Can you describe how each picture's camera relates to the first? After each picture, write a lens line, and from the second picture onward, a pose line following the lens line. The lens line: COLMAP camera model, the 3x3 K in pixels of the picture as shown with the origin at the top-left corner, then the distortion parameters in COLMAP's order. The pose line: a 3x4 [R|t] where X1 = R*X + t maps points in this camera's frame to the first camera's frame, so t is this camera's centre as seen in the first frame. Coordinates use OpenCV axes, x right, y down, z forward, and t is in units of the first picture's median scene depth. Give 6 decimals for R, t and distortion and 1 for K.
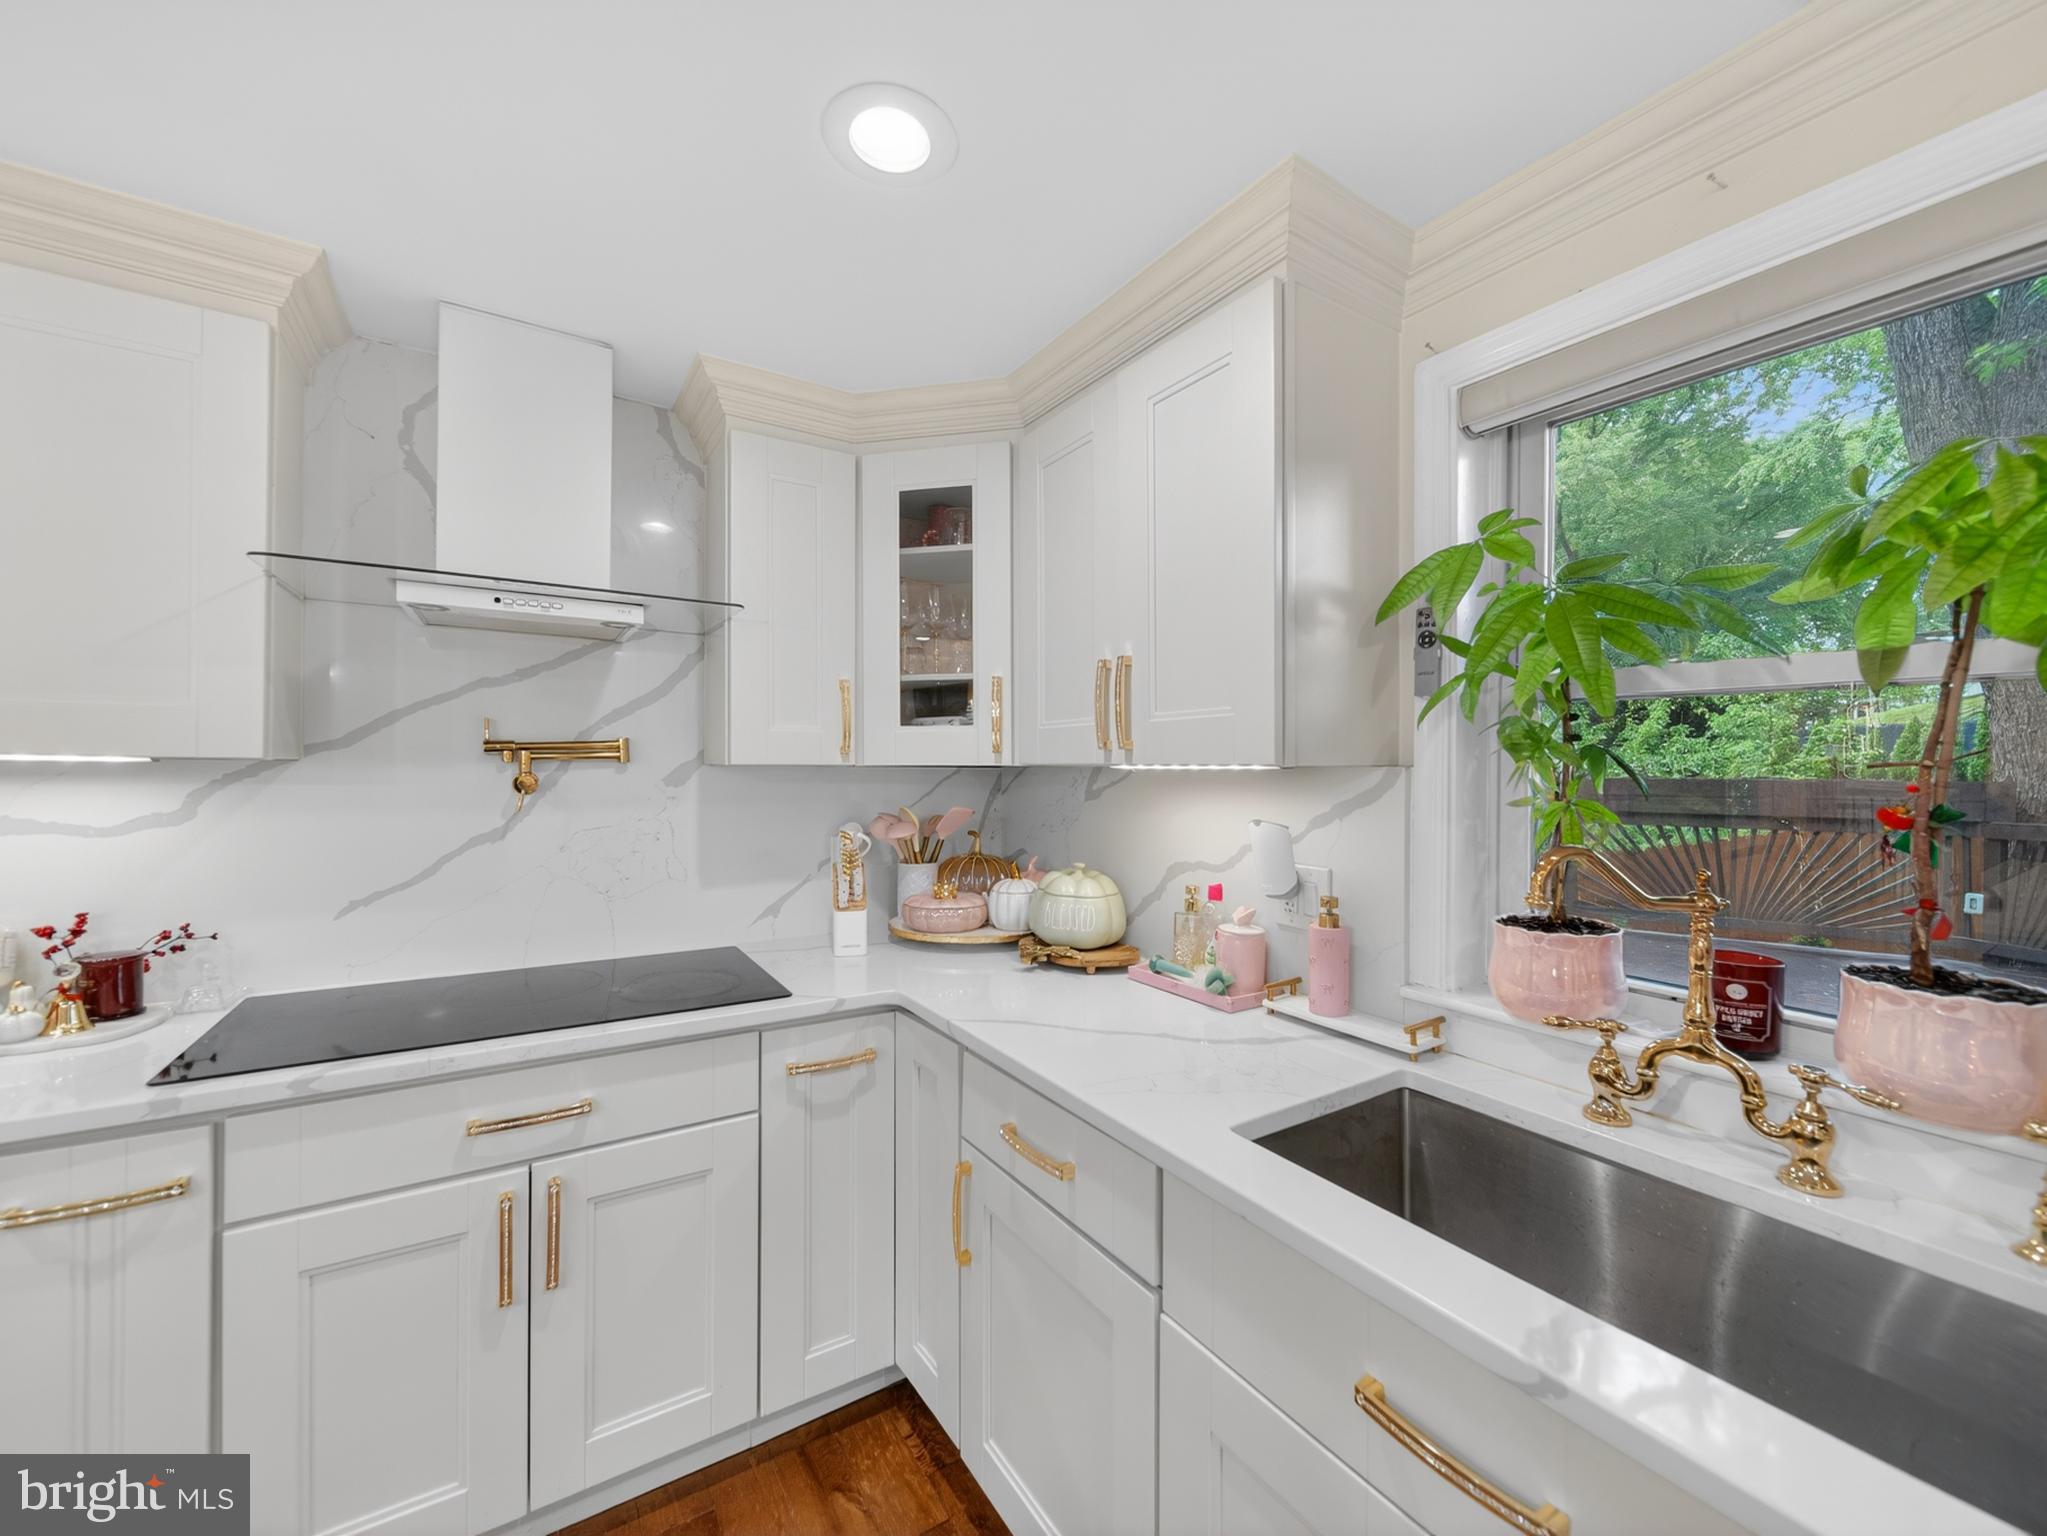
lens RADIAL K [[806.8, 0, 1025.1], [0, 806.8, 775.4], [0, 0, 1]] dist [-0.002773, -0.000365]
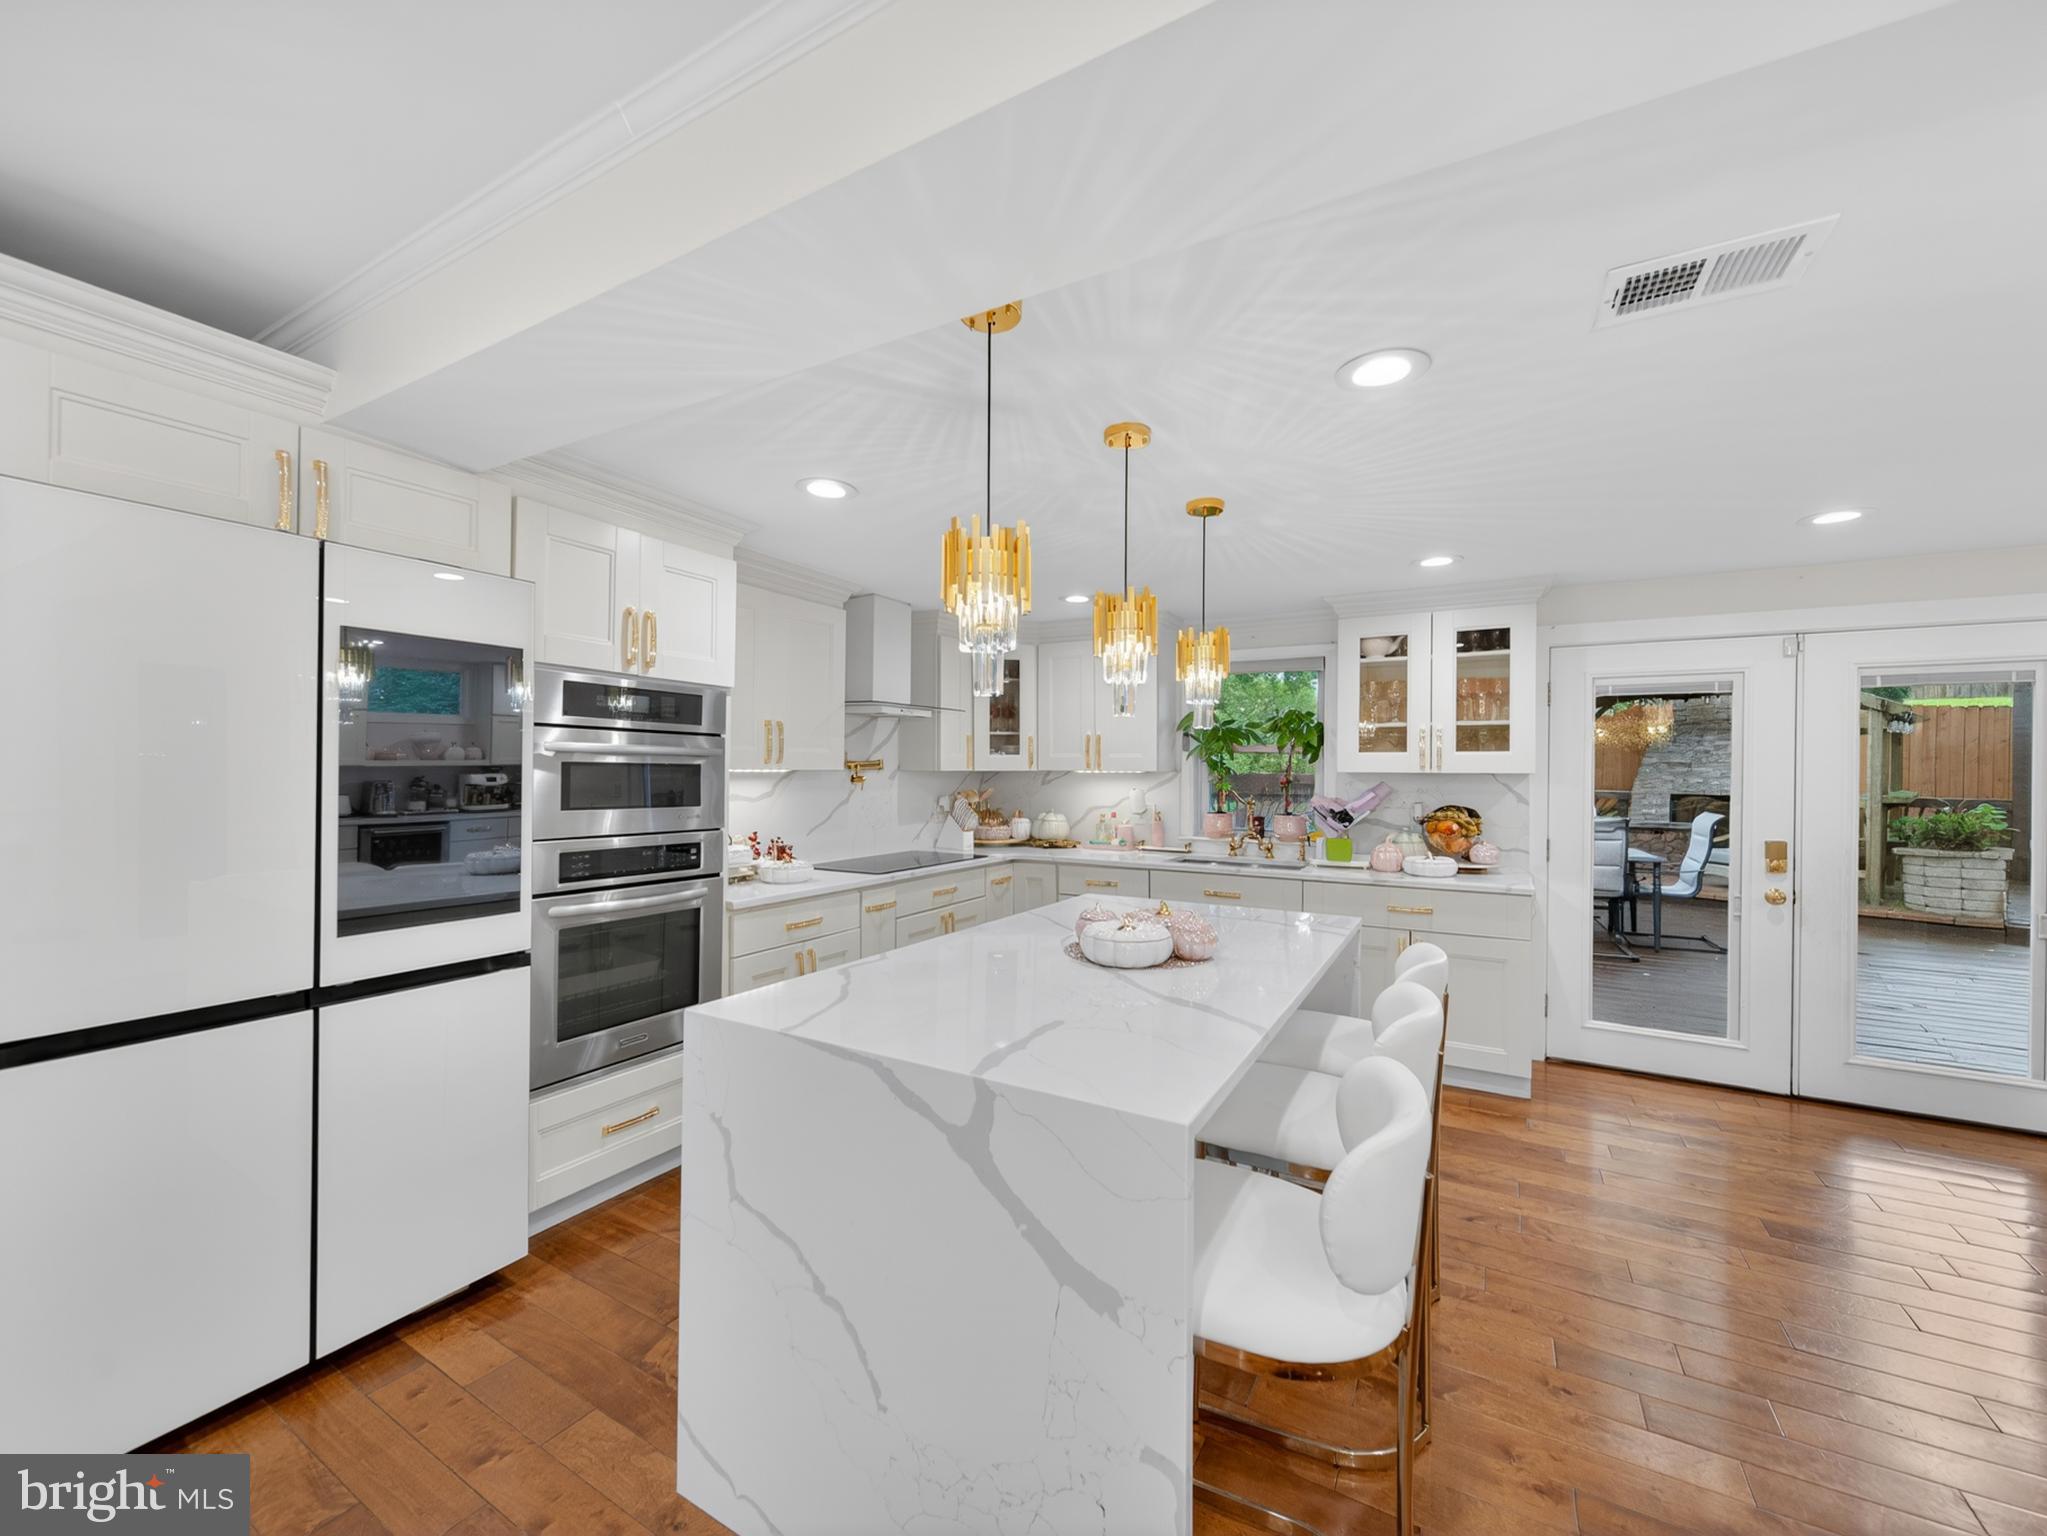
lens RADIAL K [[806.8, 0, 1027.9], [0, 806.8, 768.4], [0, 0, 1]] dist [-0.002773, -0.000365]
pose [[0.886682, -0.002375, 0.462373, -1.384992], [0.000195, 0.999989, 0.004764, -0.034311], [-0.462379, -0.004135, 0.886673, -1.426489]]
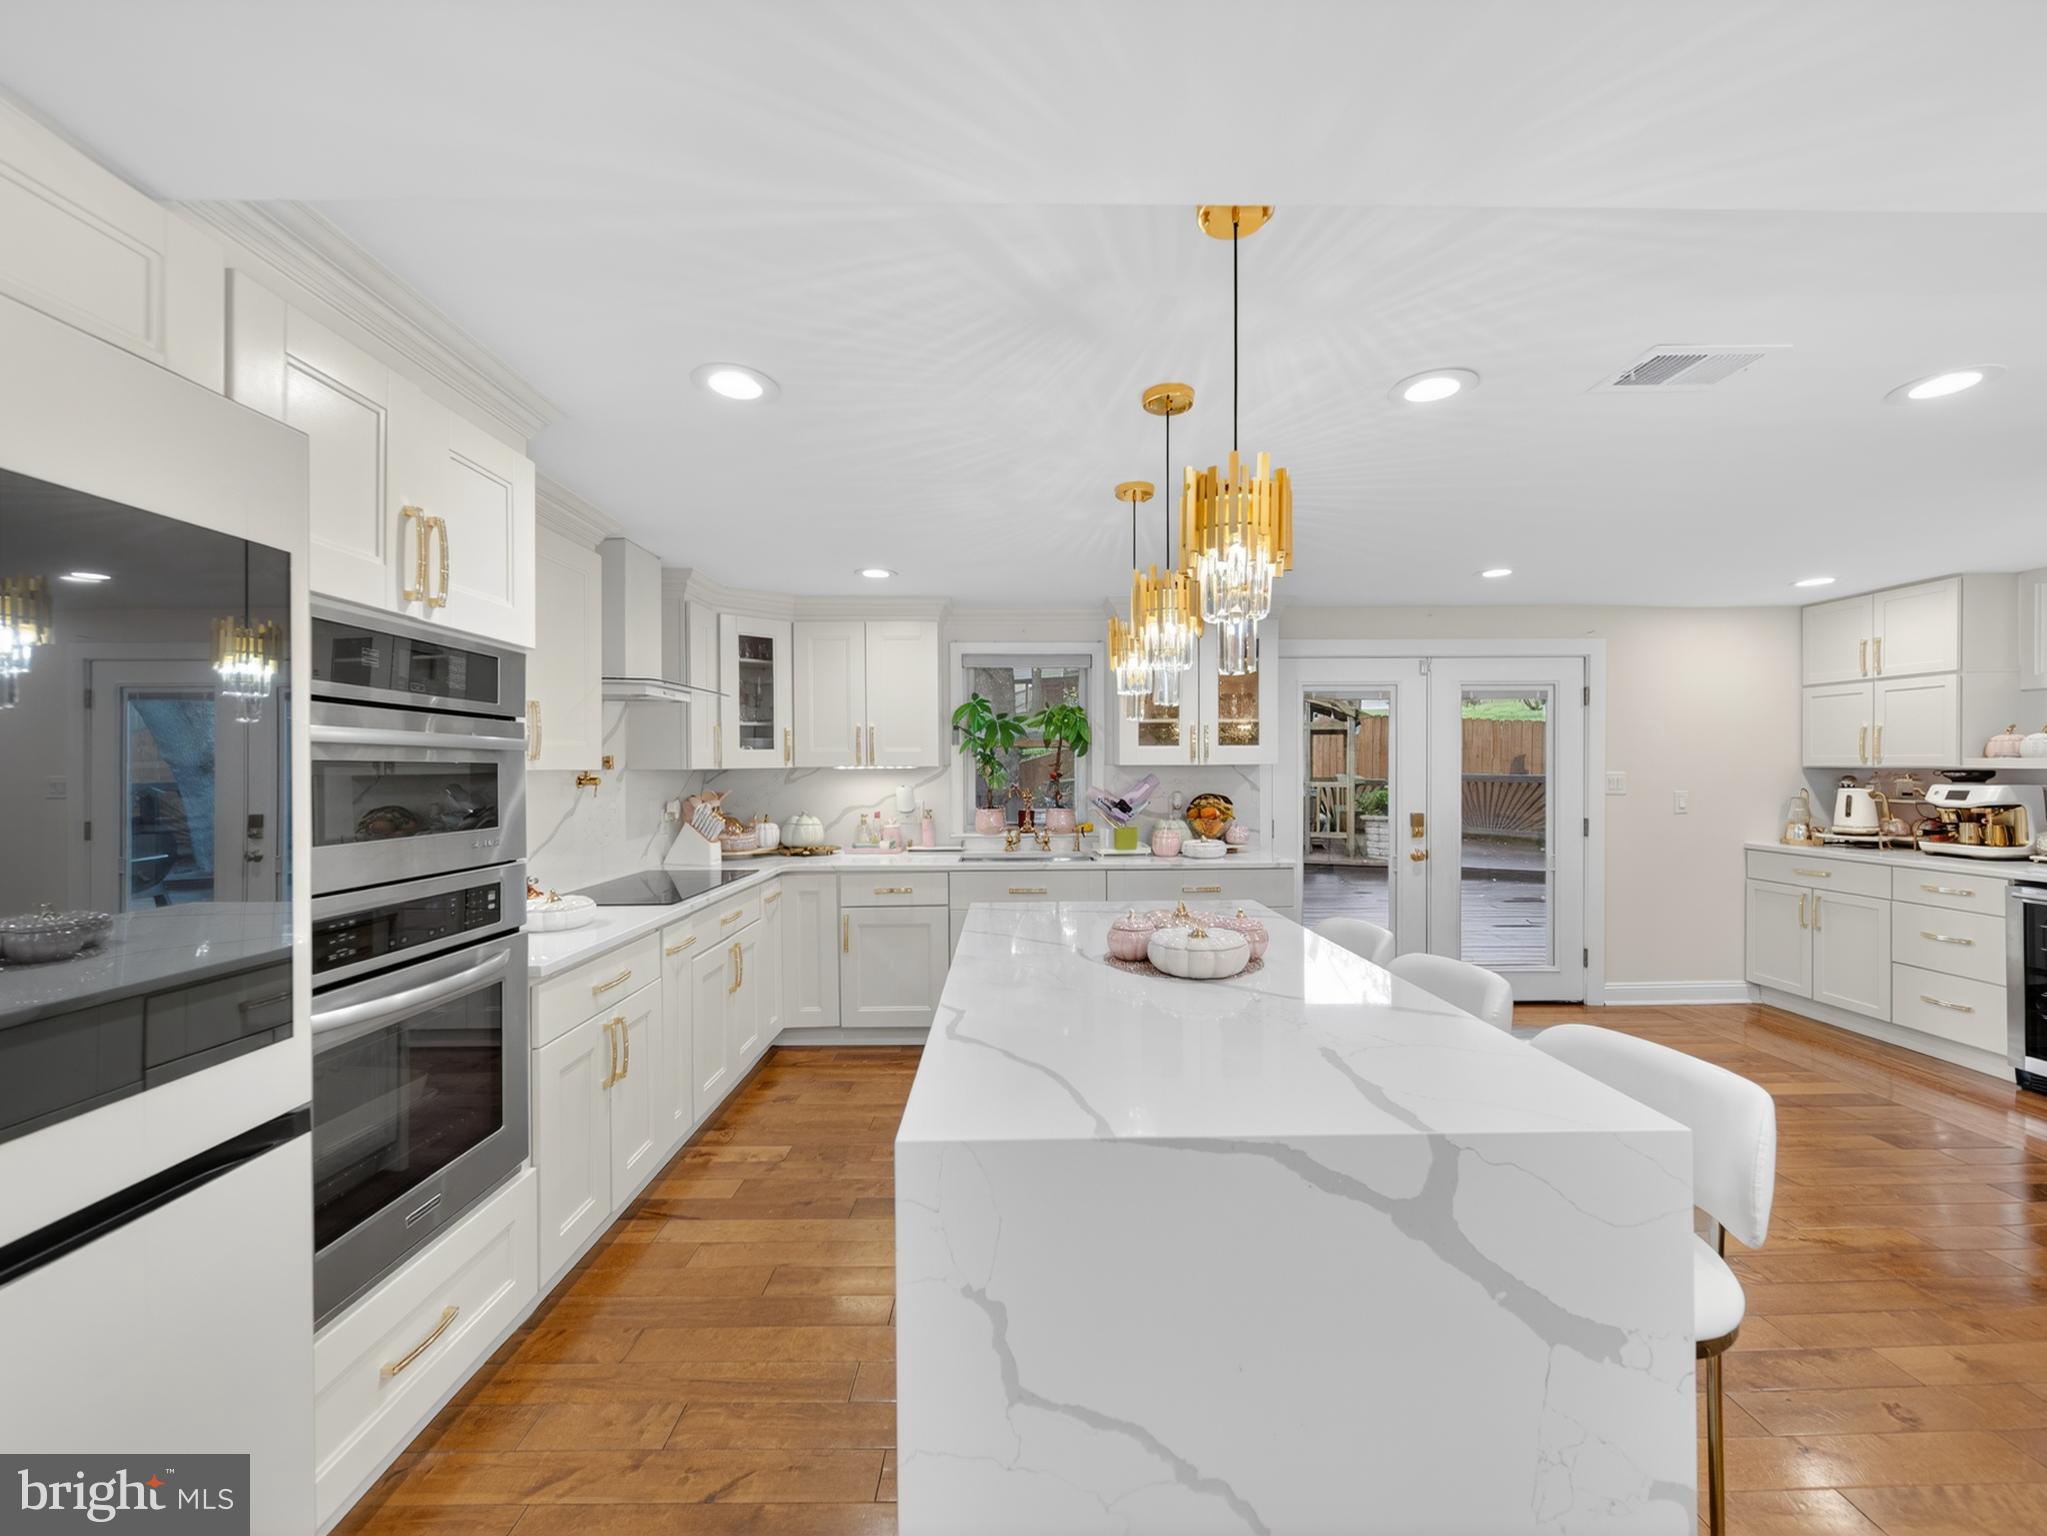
lens RADIAL K [[806.8, 0, 1029.4], [0, 806.8, 769.6], [0, 0, 1]] dist [-0.002773, -0.000365]
pose [[0.533326, -0.016199, 0.845755, -1.748964], [0.008842, 0.999869, 0.013576, -0.034514], [-0.845864, 0.000238, 0.533399, -0.834444]]
